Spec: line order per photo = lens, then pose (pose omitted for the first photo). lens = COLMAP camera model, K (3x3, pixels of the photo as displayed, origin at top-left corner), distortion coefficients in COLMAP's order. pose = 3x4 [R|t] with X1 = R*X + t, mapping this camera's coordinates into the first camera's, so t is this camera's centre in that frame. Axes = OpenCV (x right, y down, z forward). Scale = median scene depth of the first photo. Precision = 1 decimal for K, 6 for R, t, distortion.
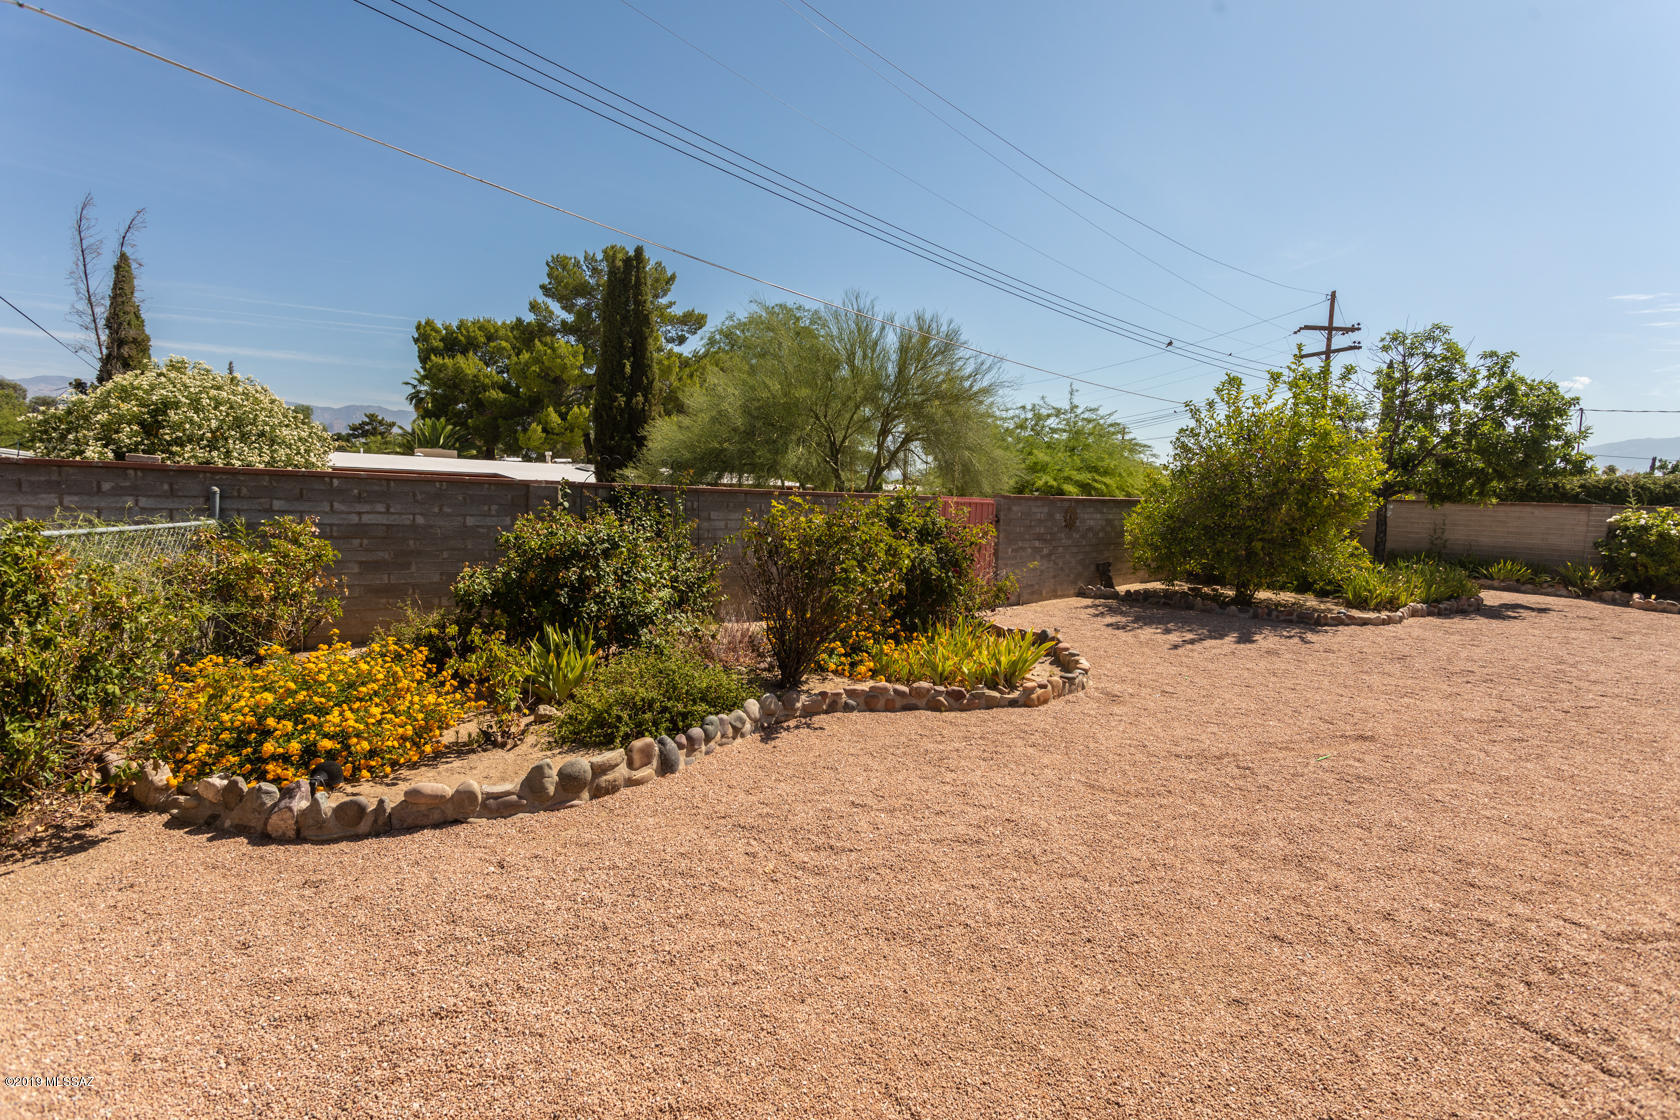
lens RADIAL K [[782.4, 0, 830.6], [0, 782.4, 558.3], [0, 0, 1]] dist [0.002438, 0.000828]
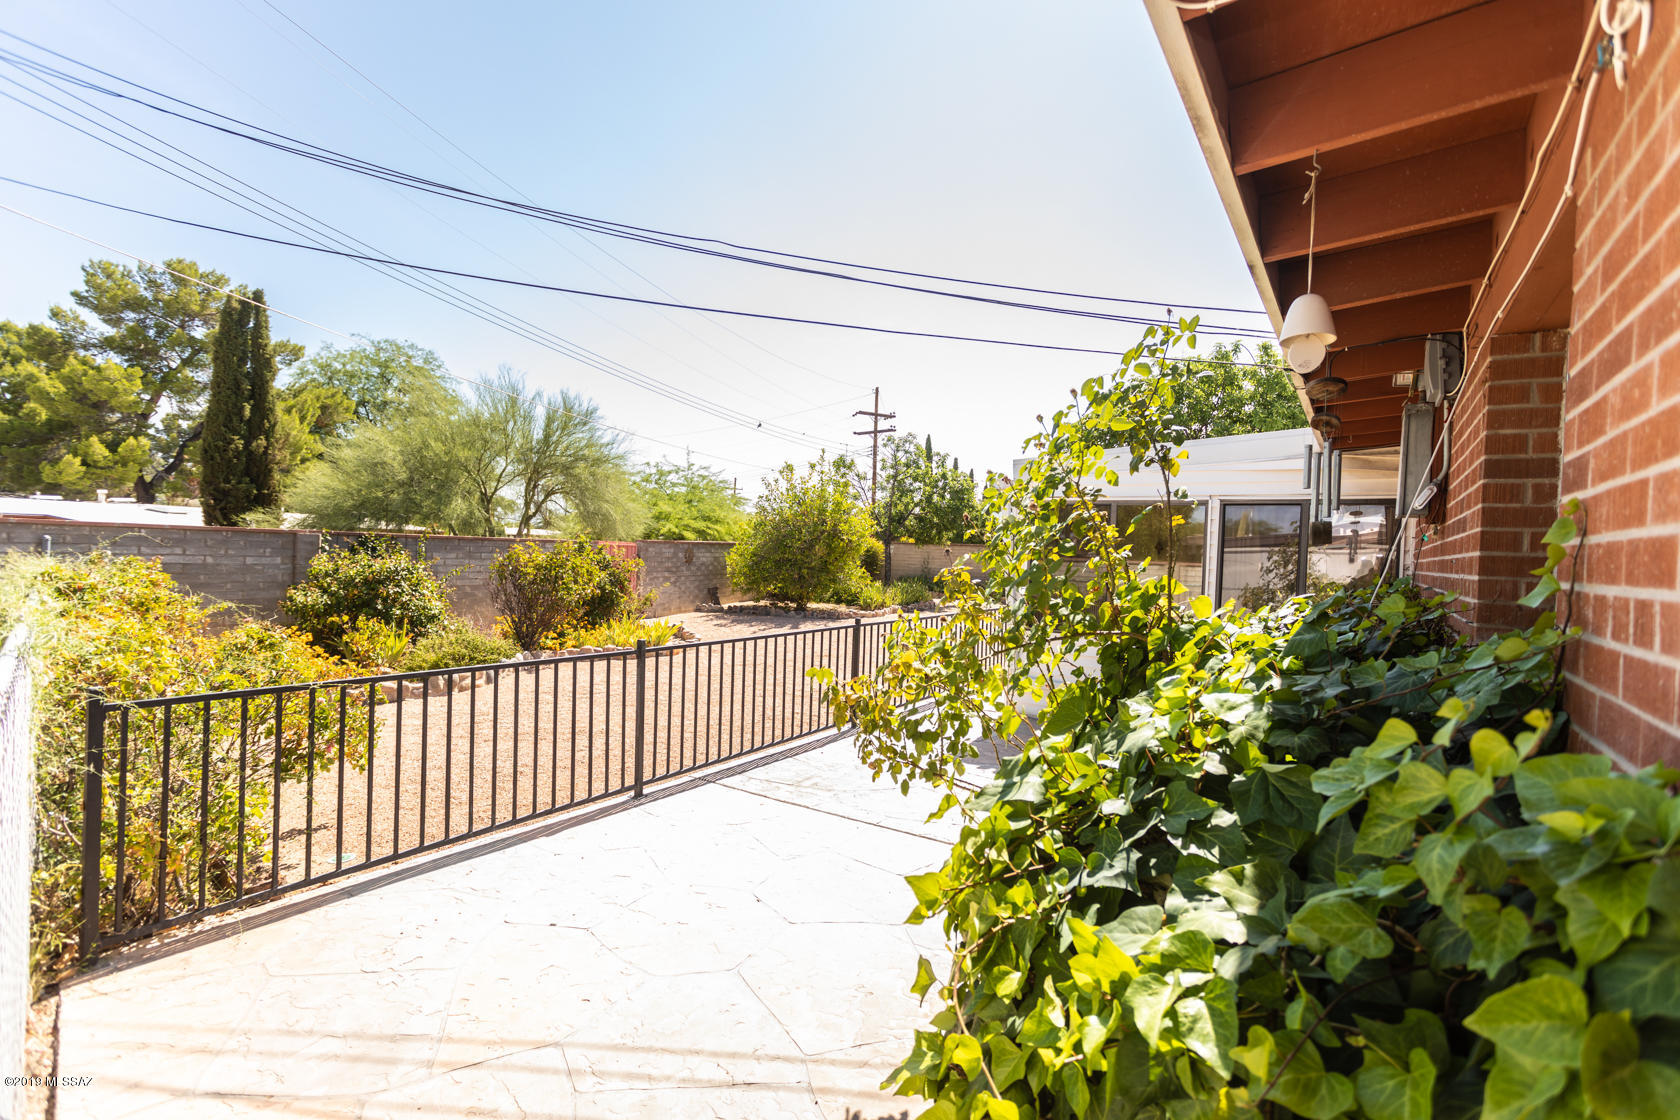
lens RADIAL K [[782.4, 0, 839.8], [0, 782.4, 551.1], [0, 0, 1]] dist [0.002438, 0.000828]
pose [[0.884791, -0.007539, 0.465928, -0.075958], [0.037680, 0.997752, -0.055410, 0.019137], [-0.464463, 0.066582, 0.883086, -0.255914]]
